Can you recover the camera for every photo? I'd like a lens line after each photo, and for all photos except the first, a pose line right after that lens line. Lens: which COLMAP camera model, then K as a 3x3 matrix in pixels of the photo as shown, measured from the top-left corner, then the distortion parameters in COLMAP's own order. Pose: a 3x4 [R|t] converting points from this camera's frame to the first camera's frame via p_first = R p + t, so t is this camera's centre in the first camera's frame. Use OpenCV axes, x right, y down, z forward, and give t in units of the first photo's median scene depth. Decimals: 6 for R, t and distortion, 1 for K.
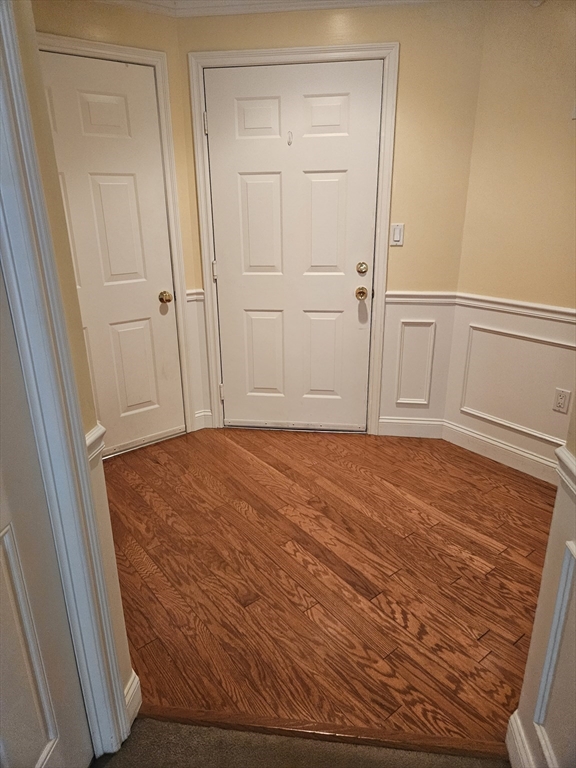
lens RADIAL K [[519.2, 0, 289.7], [0, 519.2, 390.3], [0, 0, 1]] dist [0.038344, -0.005514]
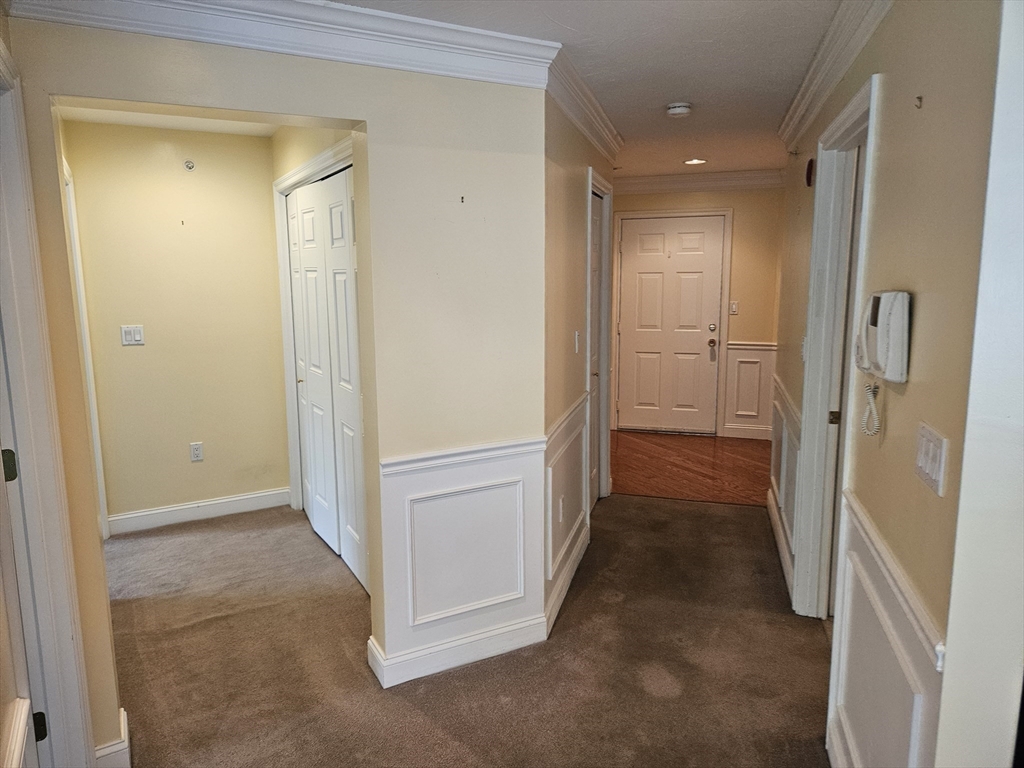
lens RADIAL K [[692.3, 0, 505.0], [0, 692.3, 377.7], [0, 0, 1]] dist [0.038344, -0.005514]
pose [[0.983991, 0.030083, -0.175661, -0.109793], [-0.063457, 0.980193, -0.187604, 0.359182], [0.166538, 0.195748, 0.966410, -1.145743]]
